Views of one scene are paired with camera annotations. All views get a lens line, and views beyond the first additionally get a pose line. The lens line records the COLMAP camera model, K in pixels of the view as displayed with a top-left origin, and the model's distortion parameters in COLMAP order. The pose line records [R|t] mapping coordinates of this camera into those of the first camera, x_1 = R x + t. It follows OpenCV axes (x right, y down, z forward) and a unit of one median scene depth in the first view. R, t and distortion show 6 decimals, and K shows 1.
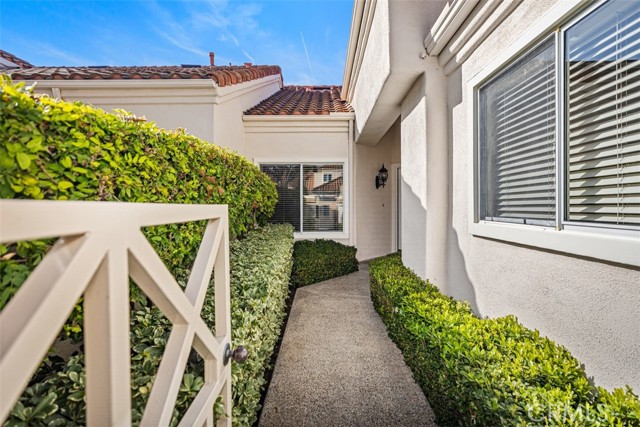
lens RADIAL K [[287.6, 0, 319.9], [0, 287.6, 210.3], [0, 0, 1]] dist [0.005263, -0.001059]
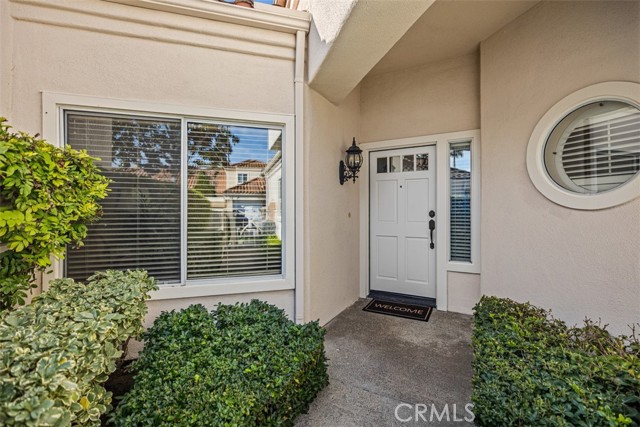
lens RADIAL K [[287.6, 0, 319.5], [0, 287.6, 212.5], [0, 0, 1]] dist [0.005263, -0.001059]
pose [[0.958241, -0.000985, 0.285959, 0.005008], [0.002338, 0.999988, -0.004393, -0.022238], [-0.285951, 0.004878, 0.958232, 0.529305]]
